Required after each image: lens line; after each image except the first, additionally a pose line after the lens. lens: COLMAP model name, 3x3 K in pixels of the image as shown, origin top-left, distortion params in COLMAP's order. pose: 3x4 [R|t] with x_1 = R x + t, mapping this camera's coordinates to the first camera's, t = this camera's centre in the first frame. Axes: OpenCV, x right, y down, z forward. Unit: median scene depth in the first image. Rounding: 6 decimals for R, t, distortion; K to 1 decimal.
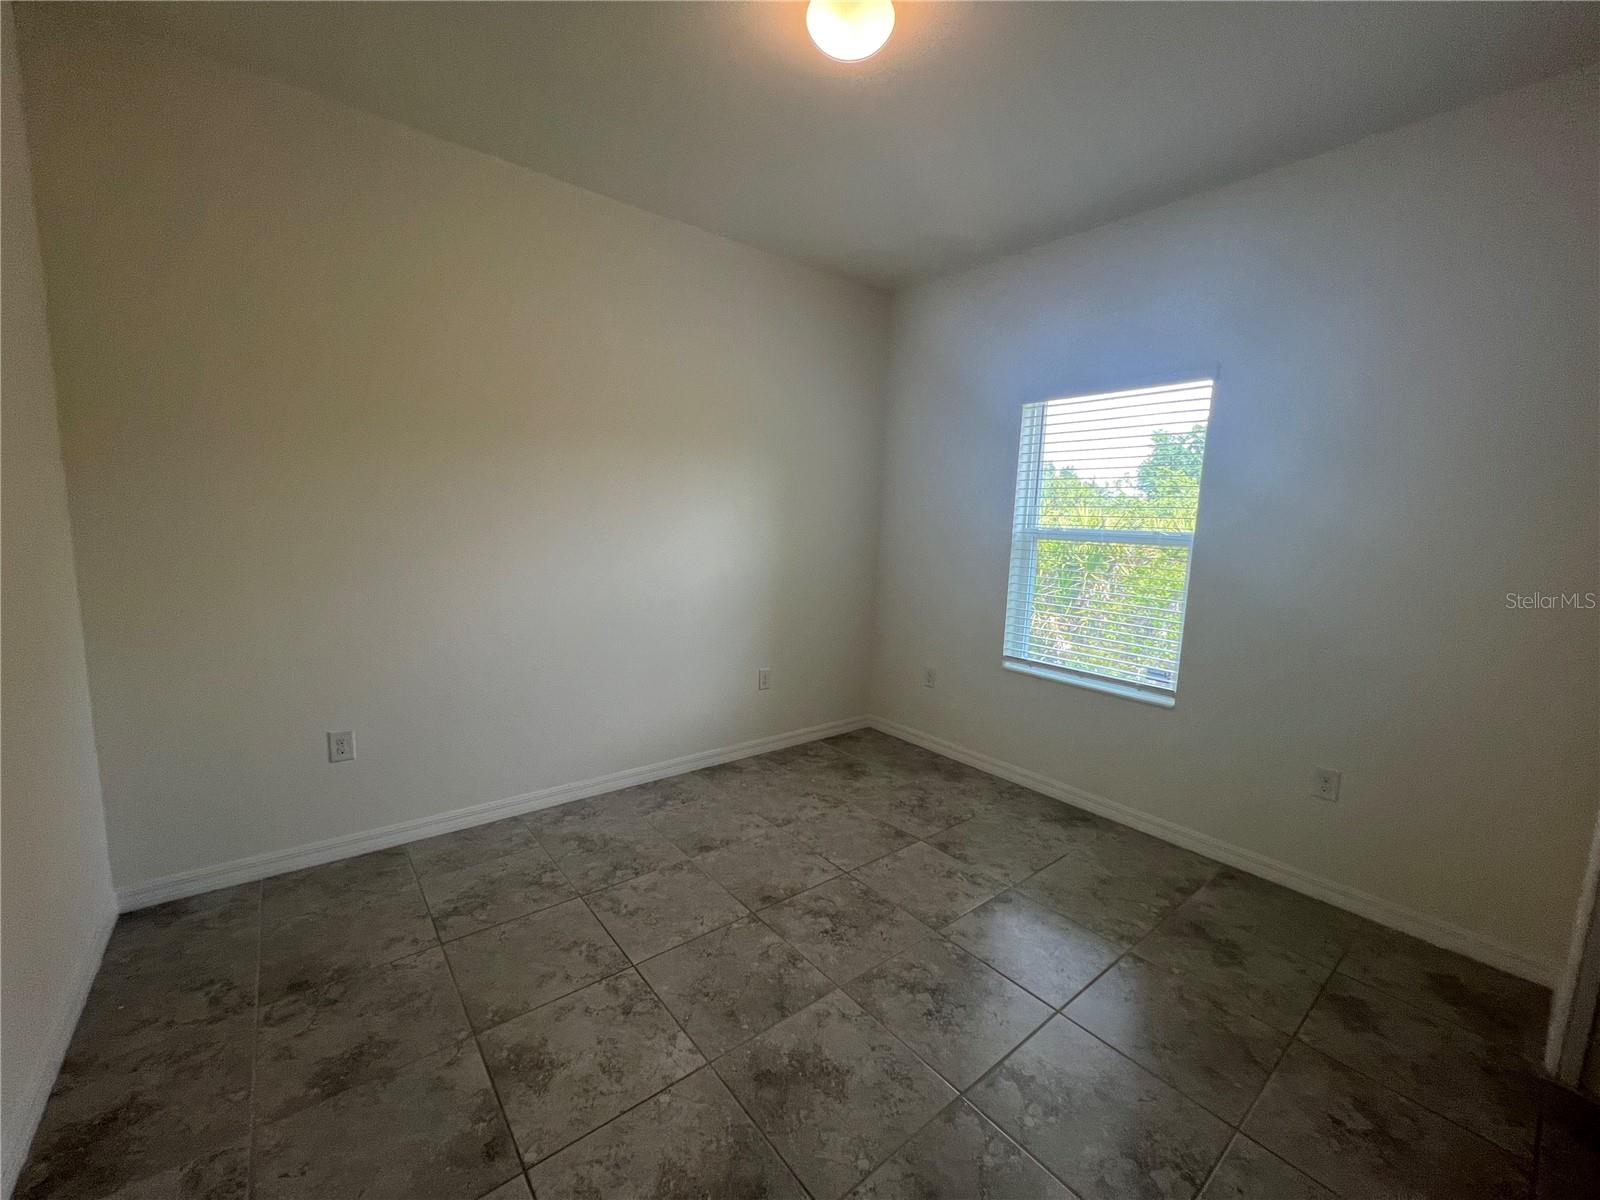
lens RADIAL K [[638.2, 0, 802.0], [0, 638.2, 605.3], [0, 0, 1]] dist [-0.001389, -0.000102]
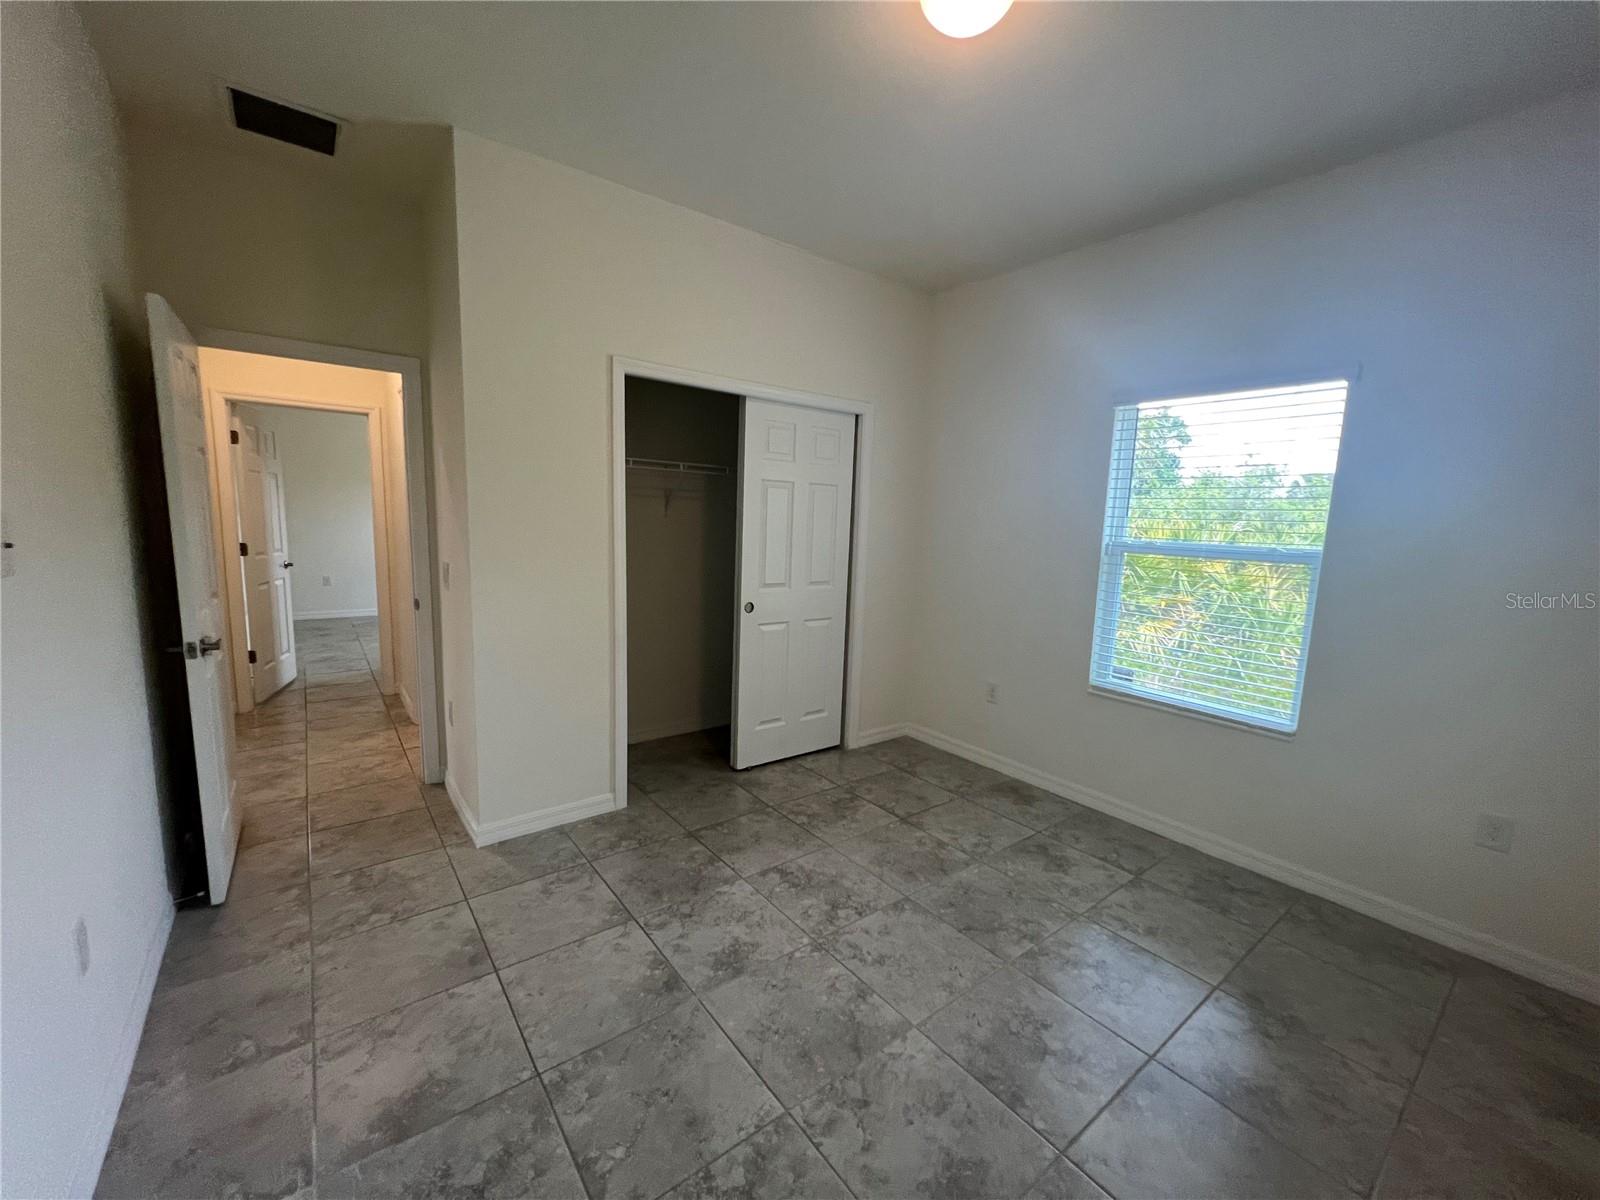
lens RADIAL K [[638.2, 0, 807.9], [0, 638.2, 613.5], [0, 0, 1]] dist [-0.001389, -0.000102]
pose [[0.999731, 0.005123, -0.022619, -0.079931], [-0.004883, 0.999932, 0.010617, -0.021635], [0.022672, -0.010503, 0.999688, 0.056152]]
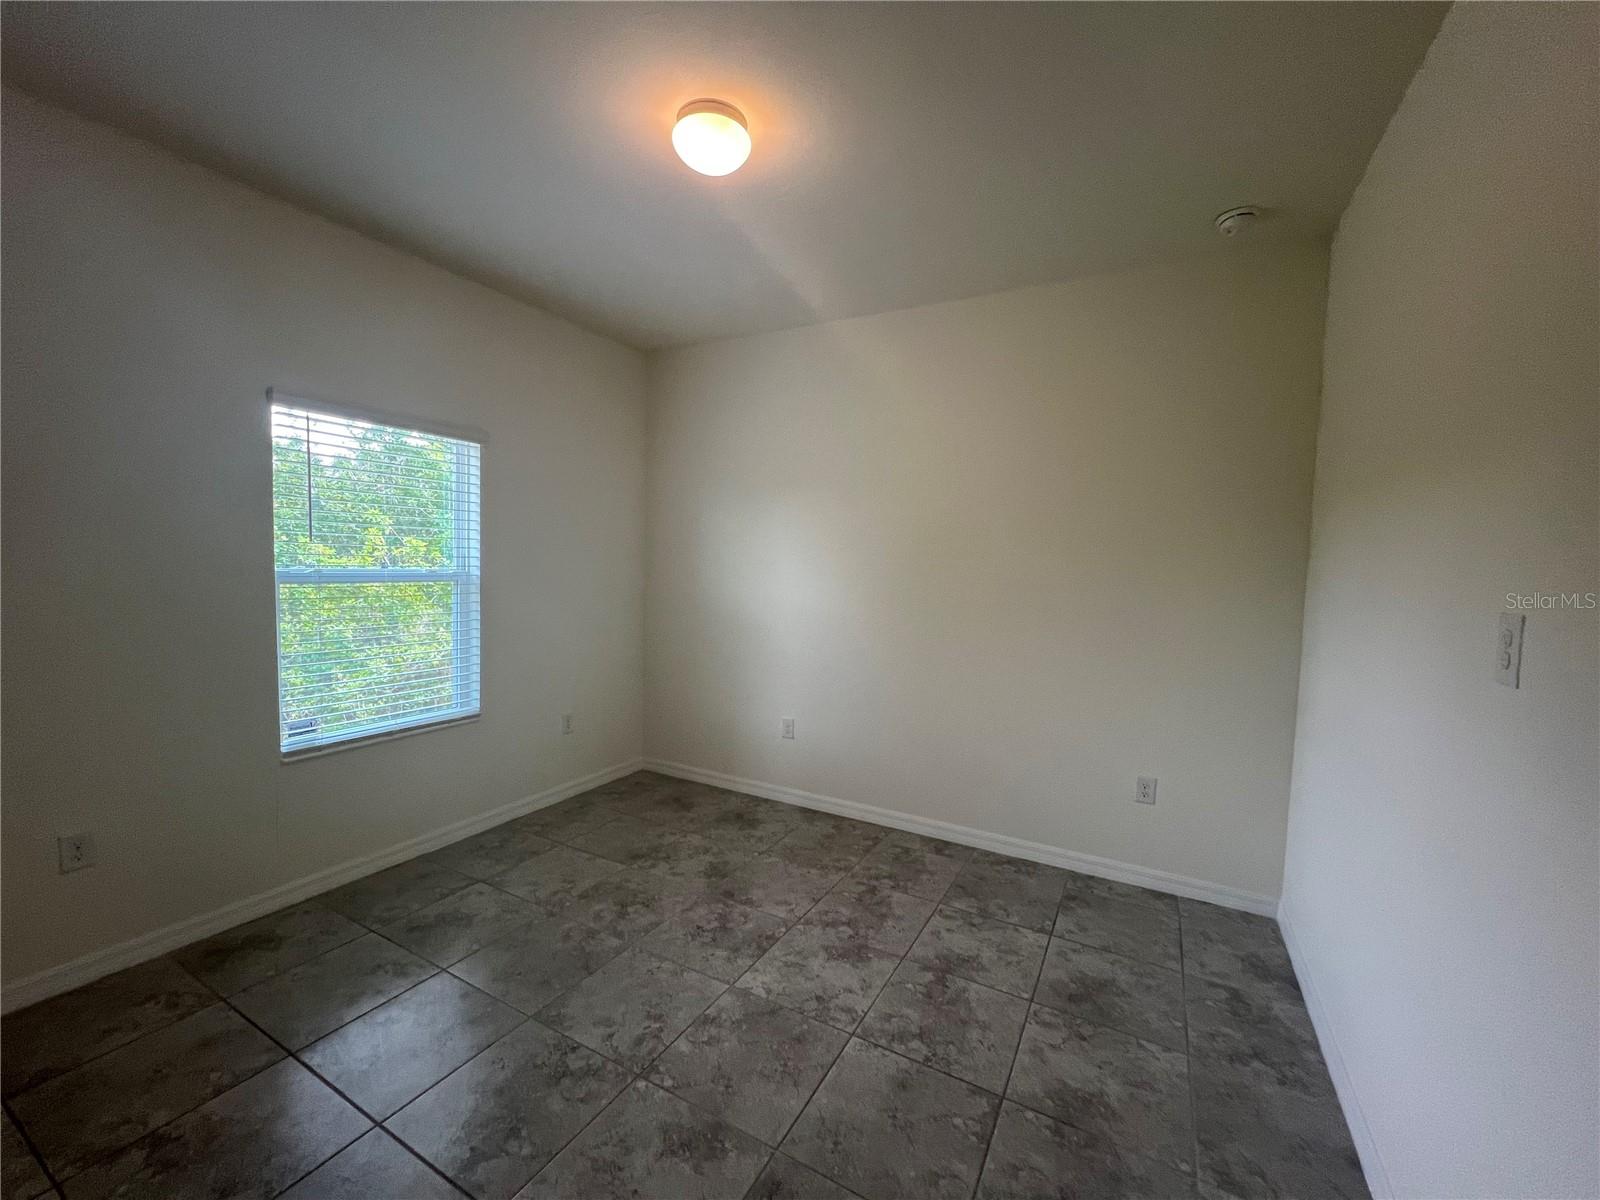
lens RADIAL K [[638.2, 0, 806.1], [0, 638.2, 585.5], [0, 0, 1]] dist [-0.001389, -0.000102]
pose [[-0.366260, -0.073654, 0.927593, -0.961798], [0.093533, 0.988899, 0.115453, -0.210196], [-0.925800, 0.129046, -0.355305, 1.165937]]
